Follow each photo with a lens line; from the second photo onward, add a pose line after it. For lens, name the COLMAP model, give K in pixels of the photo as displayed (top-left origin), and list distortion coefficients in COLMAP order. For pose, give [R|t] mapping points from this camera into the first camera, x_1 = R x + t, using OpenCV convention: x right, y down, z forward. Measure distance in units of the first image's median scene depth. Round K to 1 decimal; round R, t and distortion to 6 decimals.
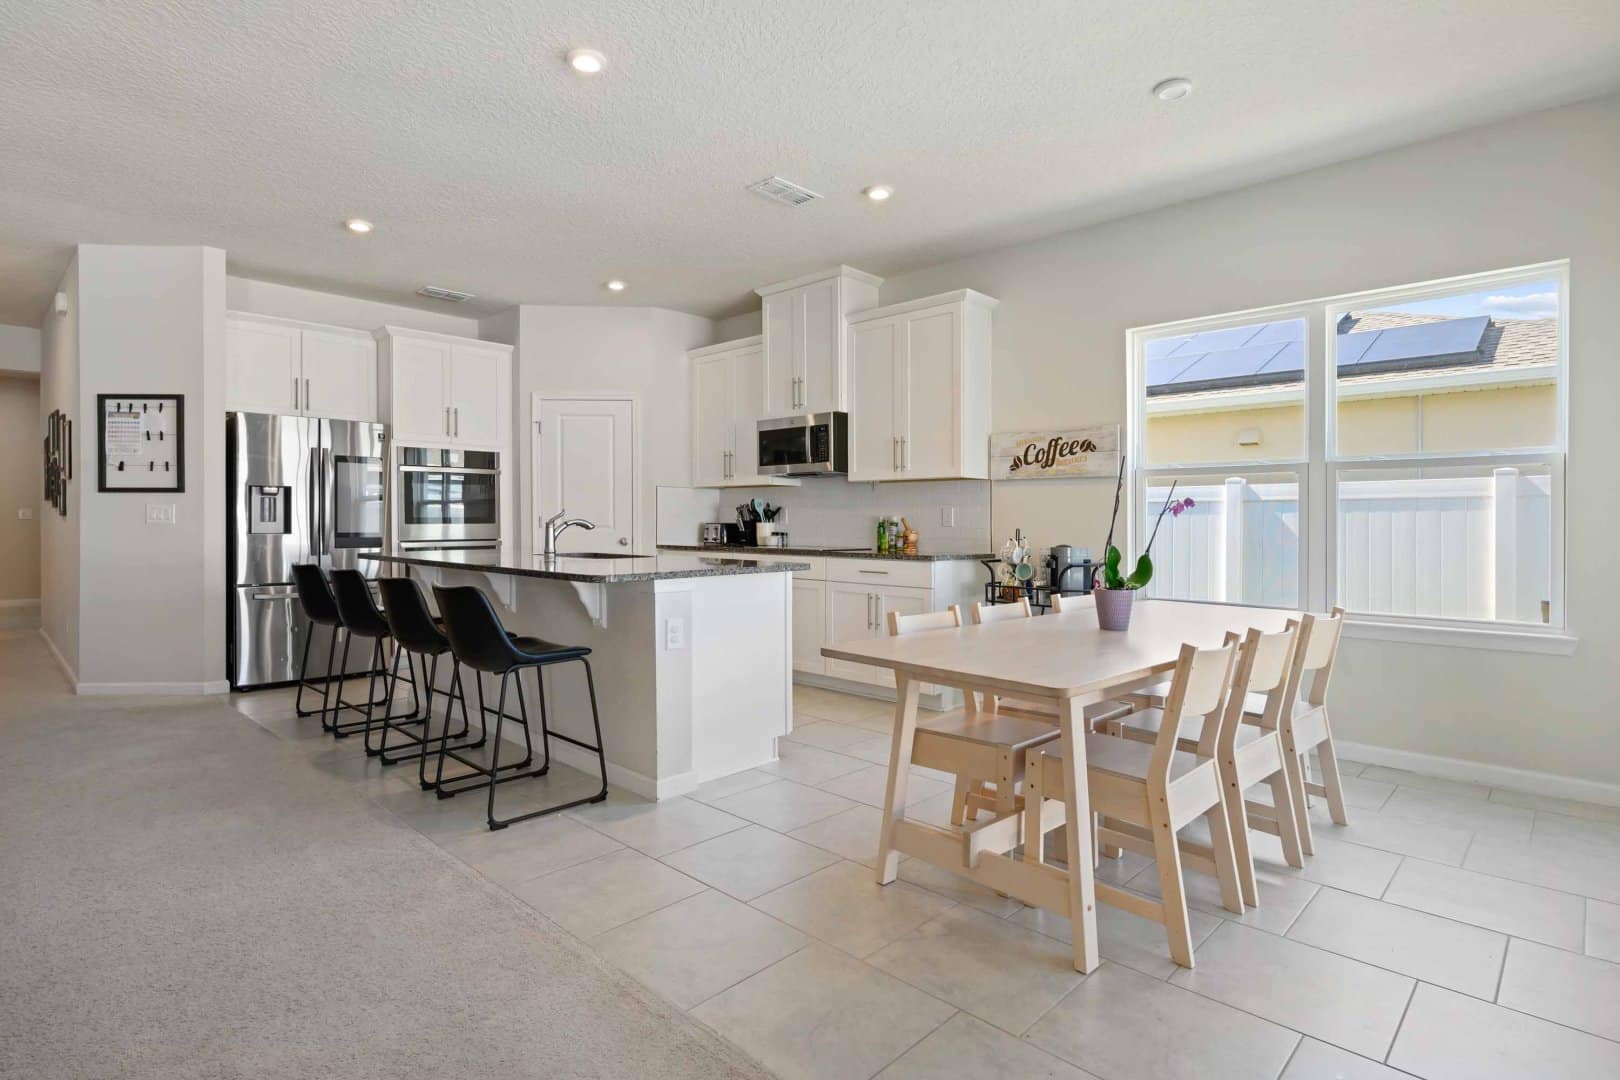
lens RADIAL K [[830.8, 0, 803.3], [0, 830.8, 523.1], [0, 0, 1]] dist [0.000803, -0.000751]
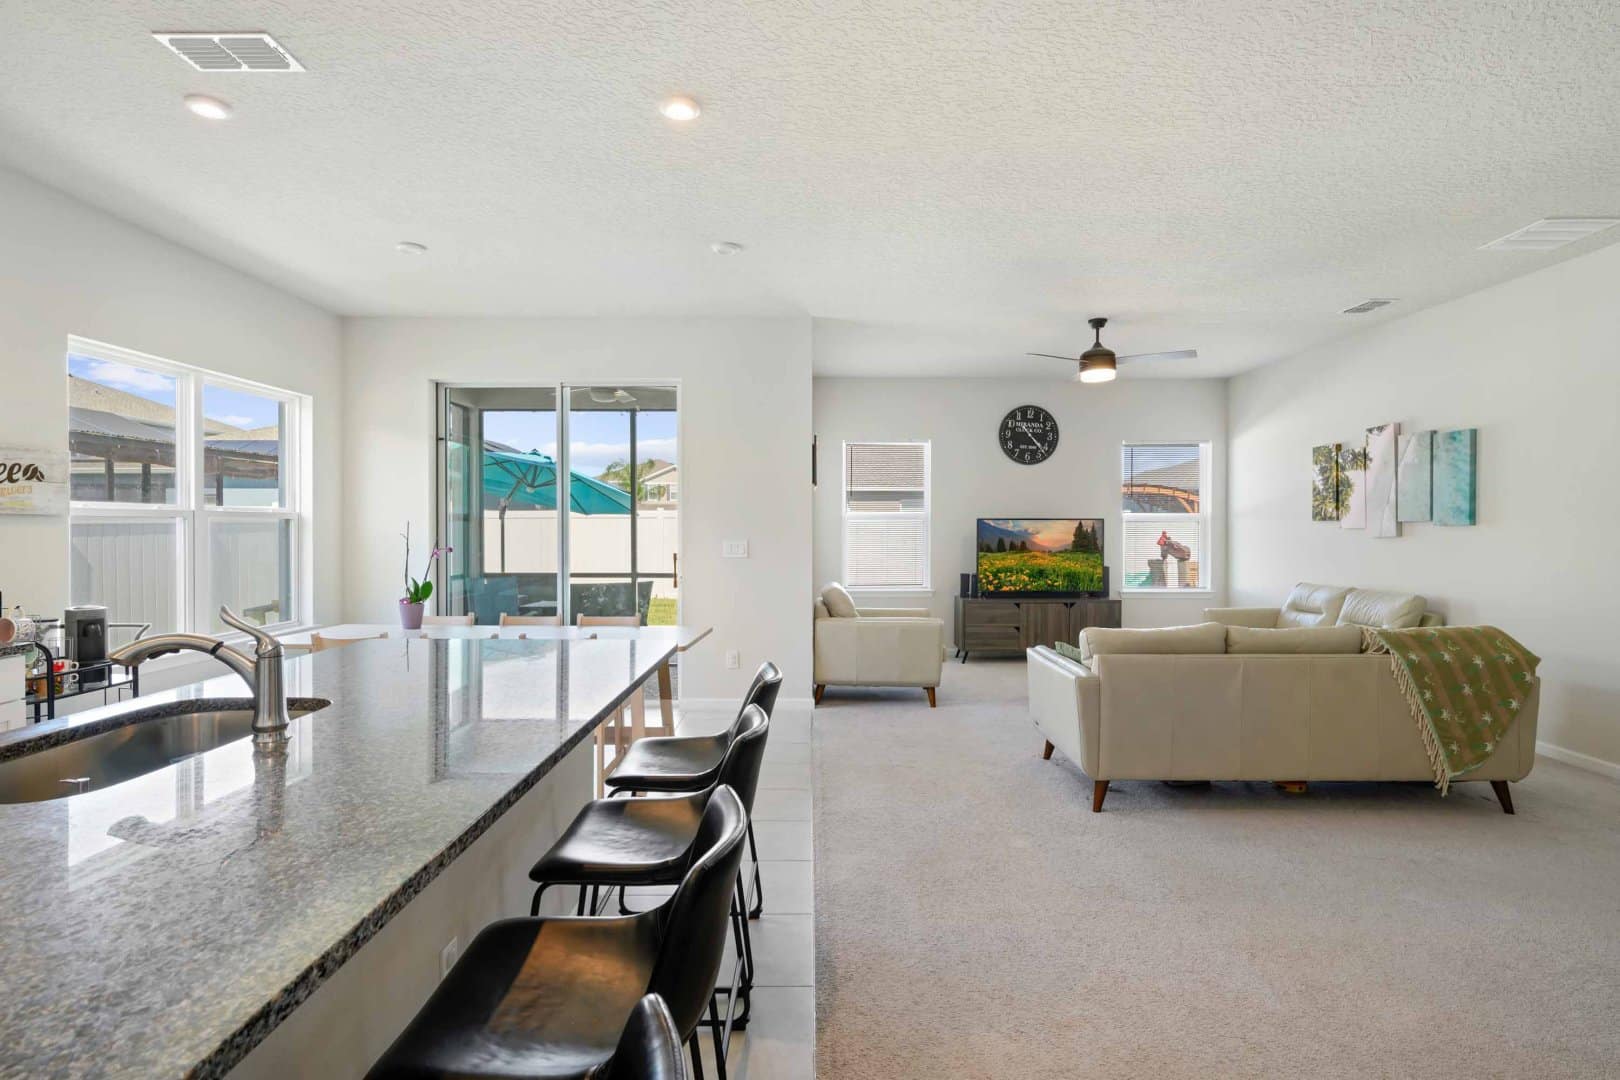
lens RADIAL K [[830.8, 0, 809.8], [0, 830.8, 536.4], [0, 0, 1]] dist [0.000803, -0.000751]
pose [[-0.703292, -0.014951, 0.710744, -0.640816], [-0.001555, 0.999809, 0.019493, -0.047640], [-0.710899, 0.012604, -0.703181, 0.960772]]
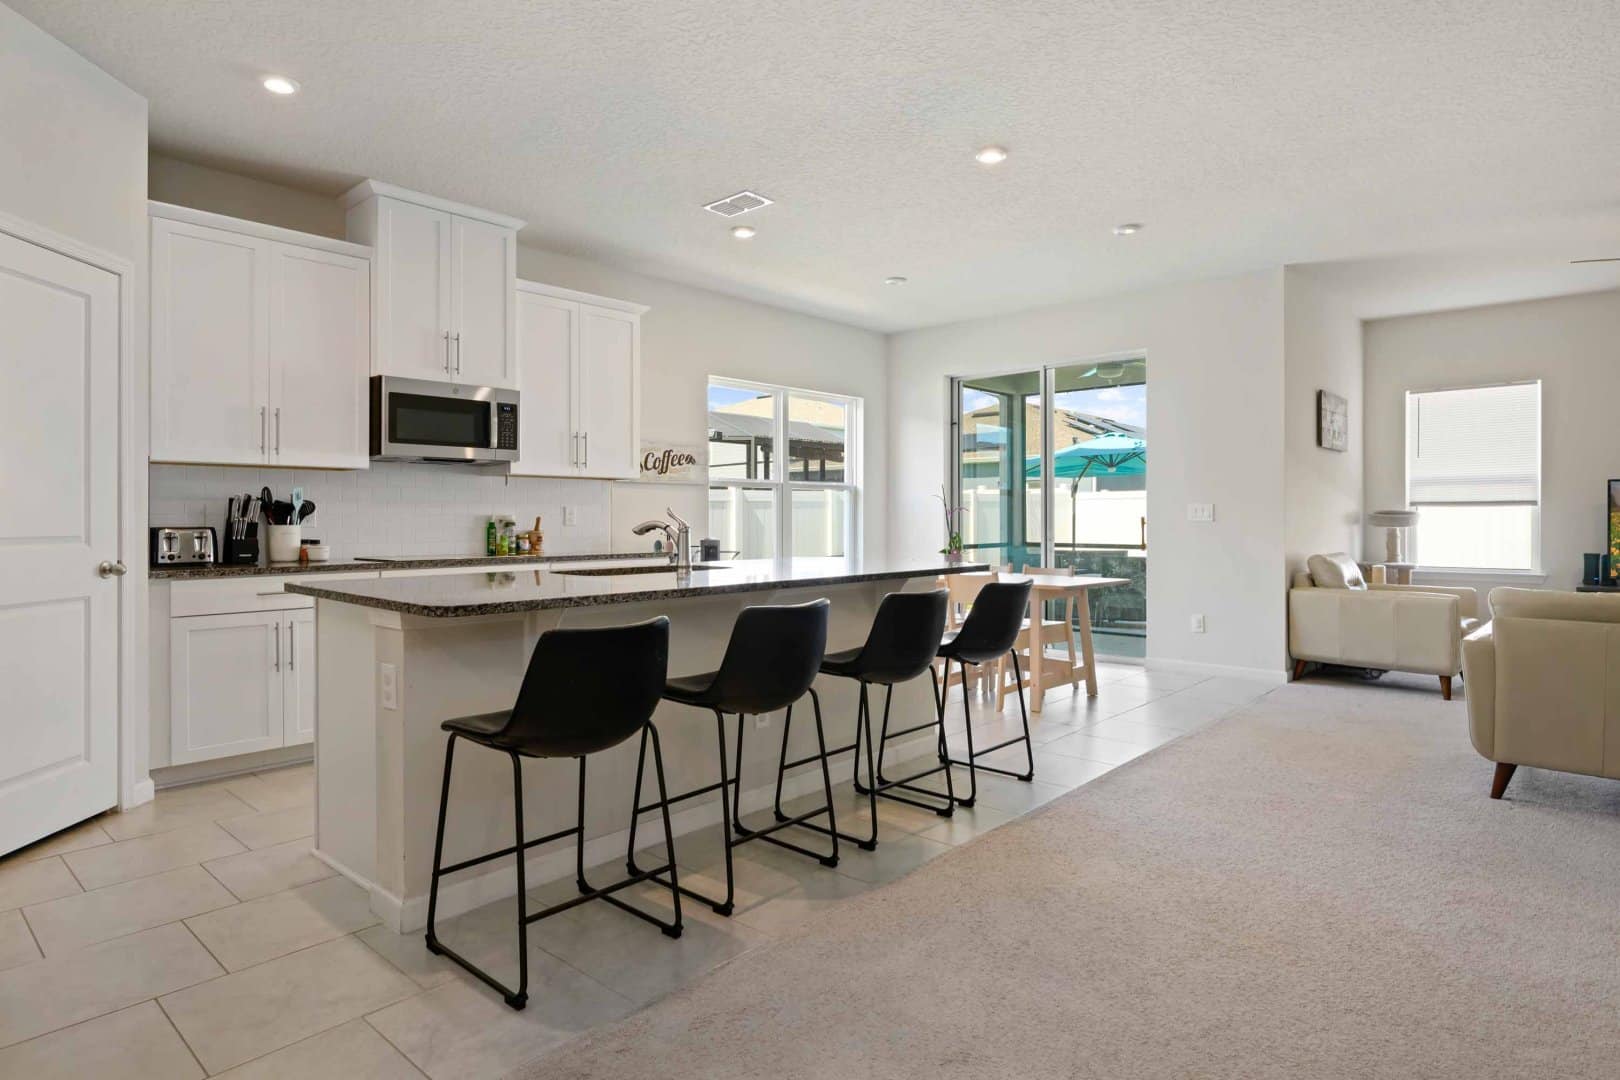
lens RADIAL K [[895.2, 0, 808.5], [0, 895.2, 530.0], [0, 0, 1]] dist [0.005020, 0.000661]
pose [[-0.042248, -0.021275, 0.998881, -0.972928], [0.004417, 0.999760, 0.021480, -0.012511], [-0.999097, 0.005320, -0.042144, 0.818359]]
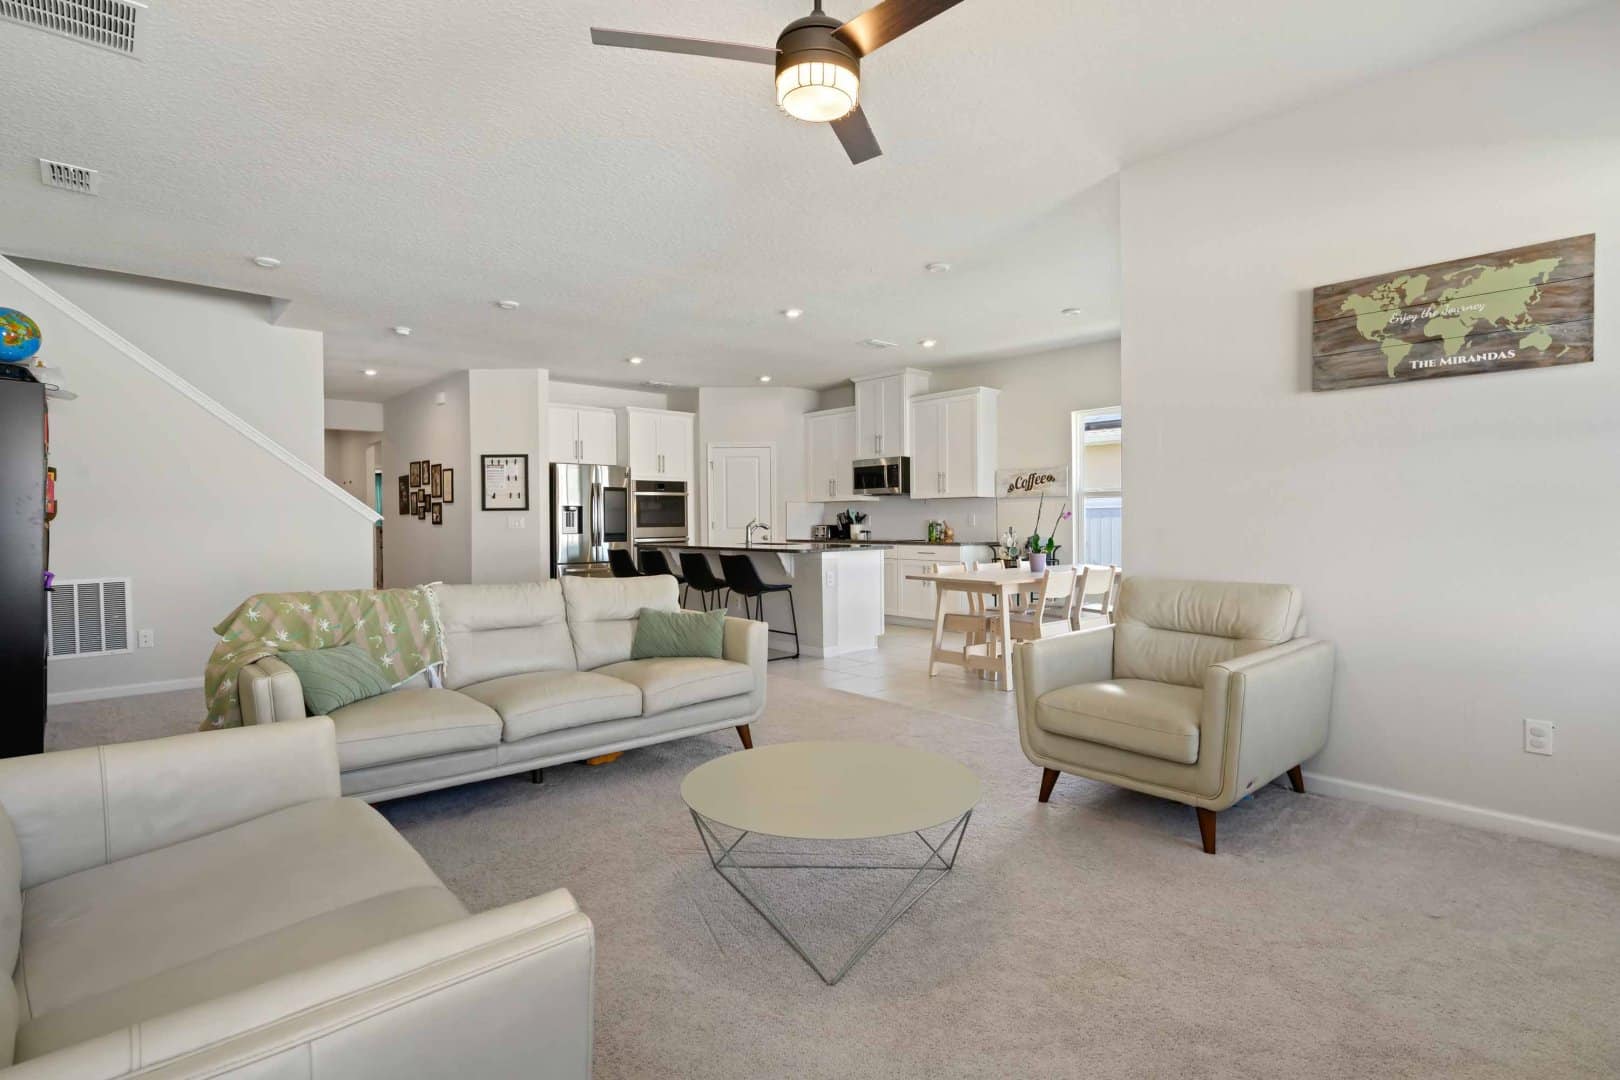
lens RADIAL K [[788.8, 0, 817.6], [0, 788.8, 550.8], [0, 0, 1]] dist [-0.002188, -0.000619]
pose [[0.998704, -0.007870, -0.050274, -0.056758], [0.009517, 0.999423, 0.032608, -0.000289], [0.049988, -0.033044, 0.998203, -0.624134]]
